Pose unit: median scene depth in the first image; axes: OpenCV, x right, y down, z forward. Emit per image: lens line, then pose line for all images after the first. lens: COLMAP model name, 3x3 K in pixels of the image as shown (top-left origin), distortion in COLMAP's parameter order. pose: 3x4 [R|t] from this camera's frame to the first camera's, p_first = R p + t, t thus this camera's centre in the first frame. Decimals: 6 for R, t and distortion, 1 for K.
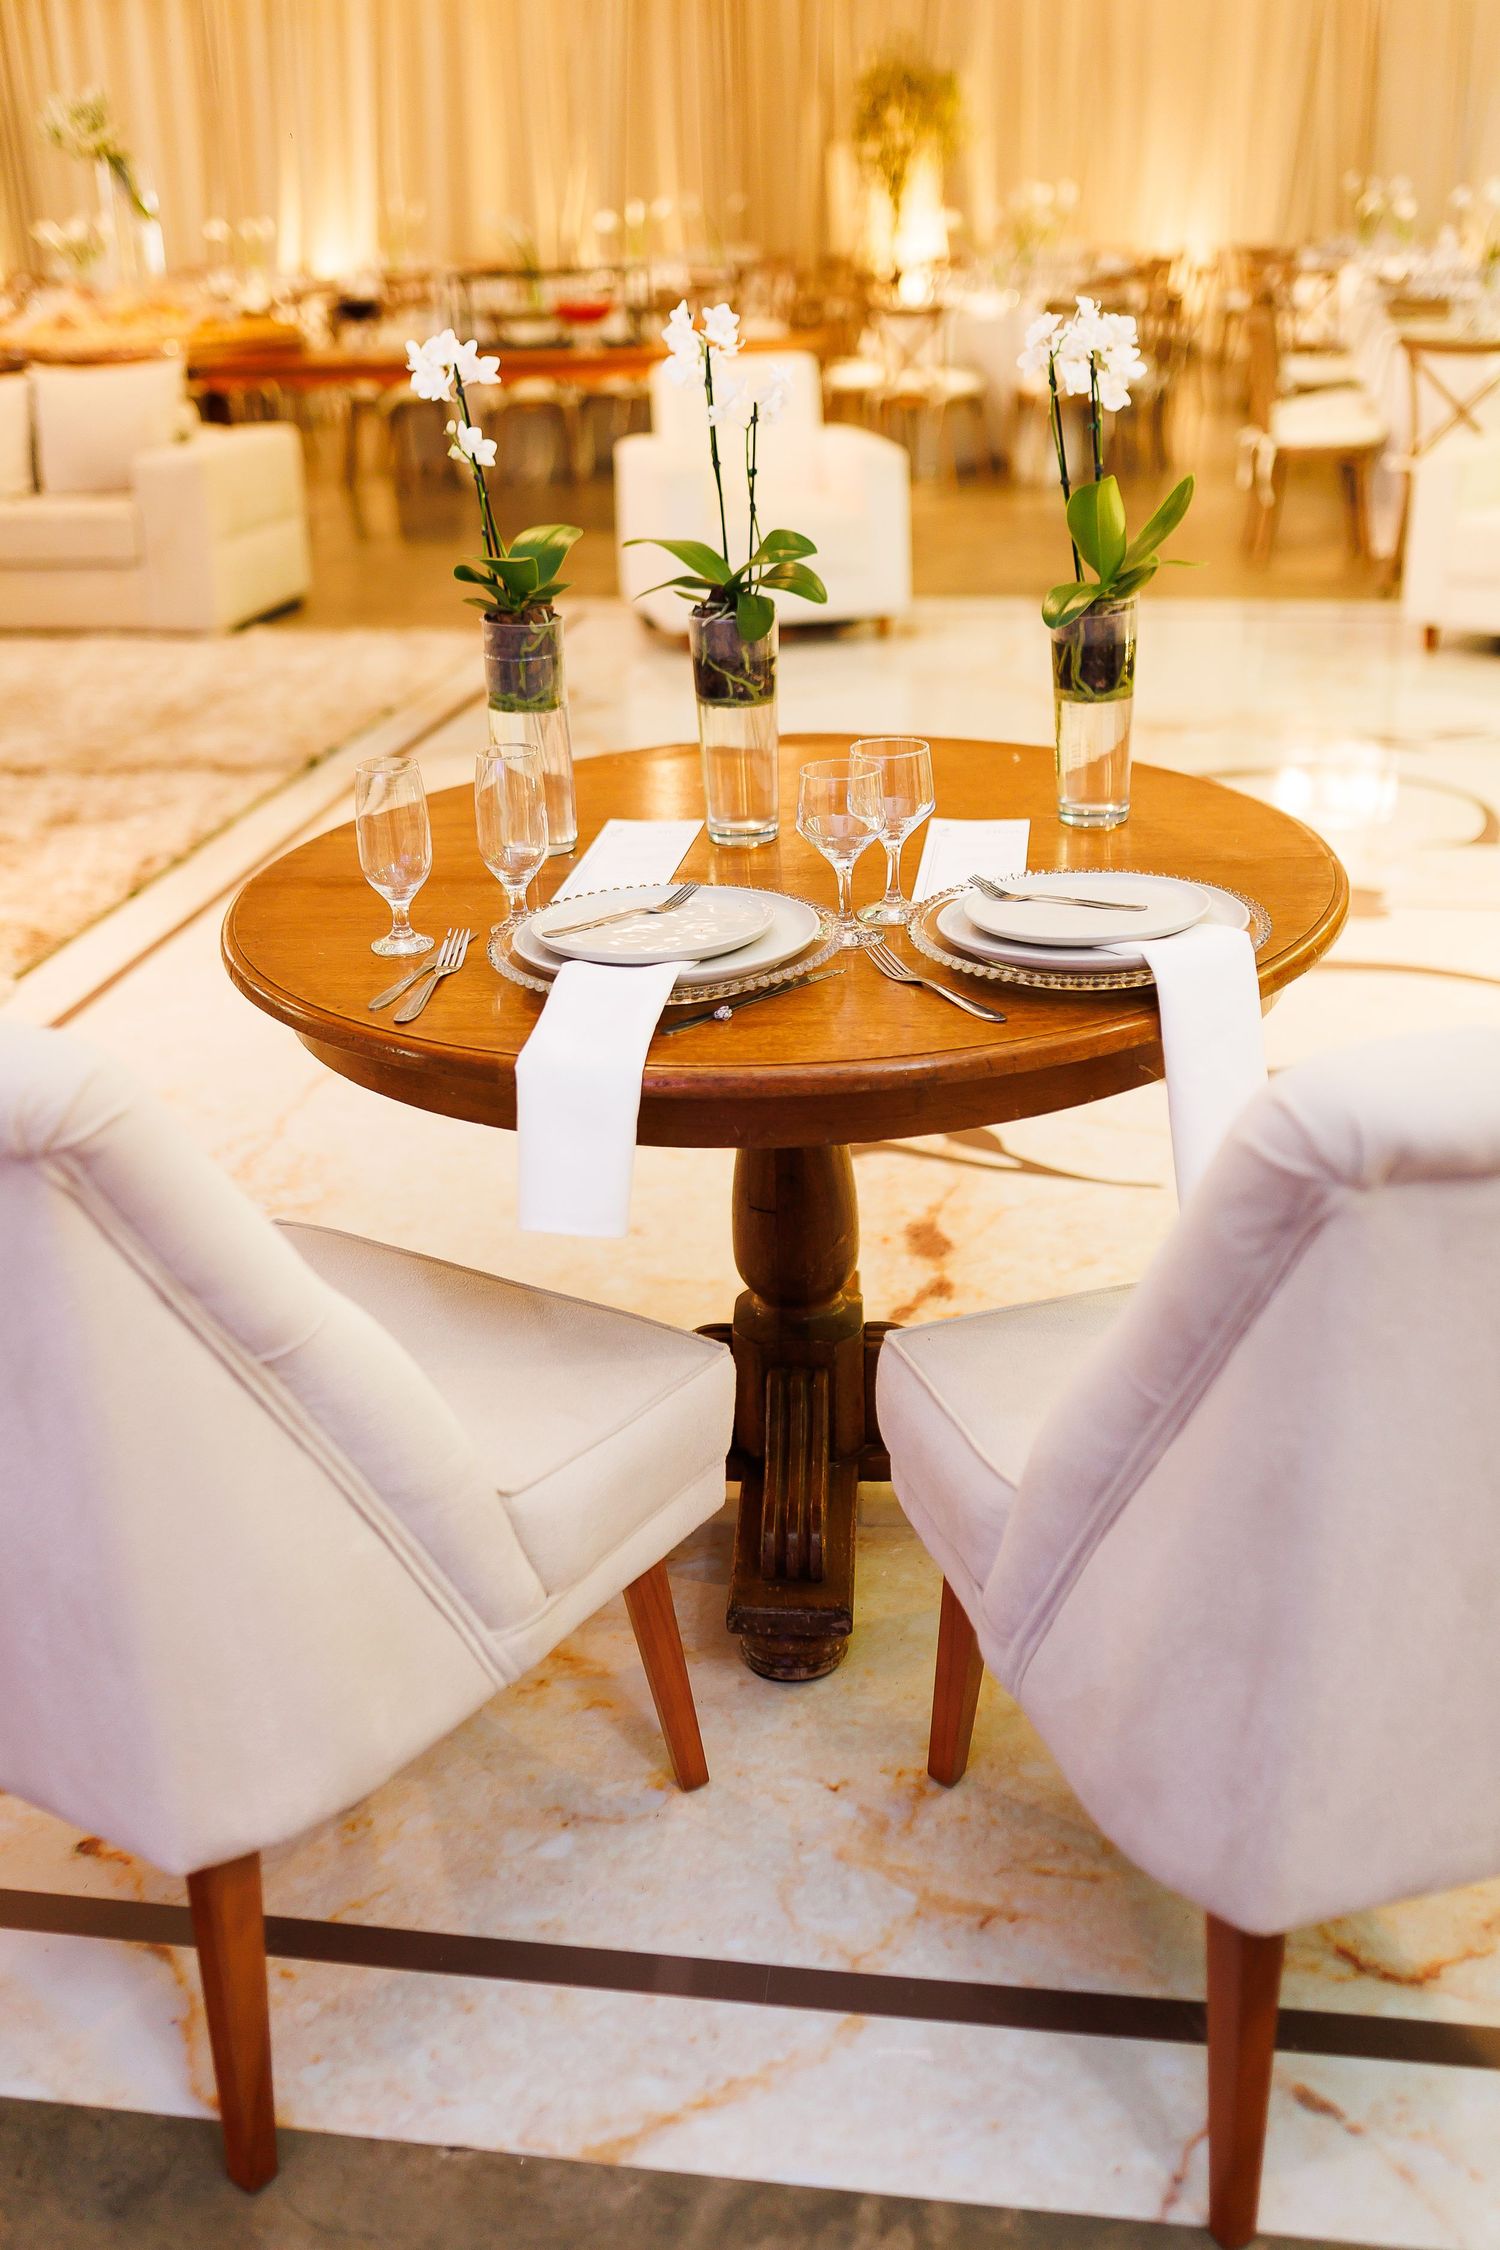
lens RADIAL K [[2330.9, 0, 761.9], [0, 2330.9, 1133.8], [0, 0, 1]] dist [-0.038597, 0.000000]
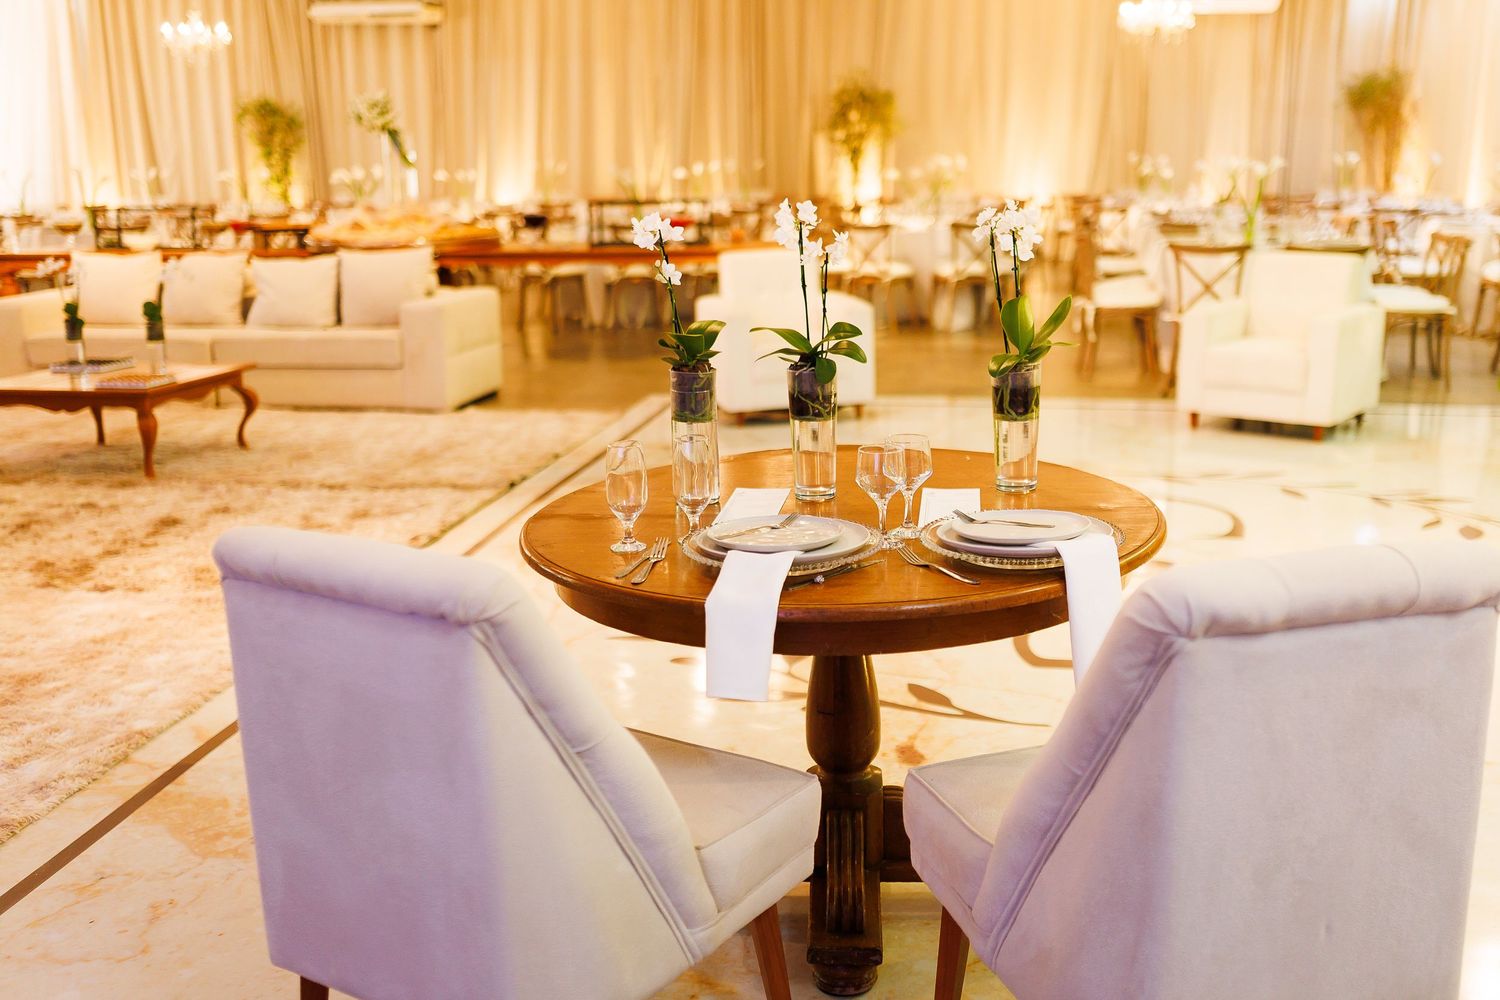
lens RADIAL K [[1553.9, 0, 761.3], [0, 1553.9, 504.5], [0, 0, 1]] dist [-0.038597, 0.000000]
pose [[0.999904, 0.010809, 0.008689, -0.057964], [-0.009172, 0.985358, -0.170254, 0.076018], [-0.010402, 0.170158, 0.985362, -0.139567]]
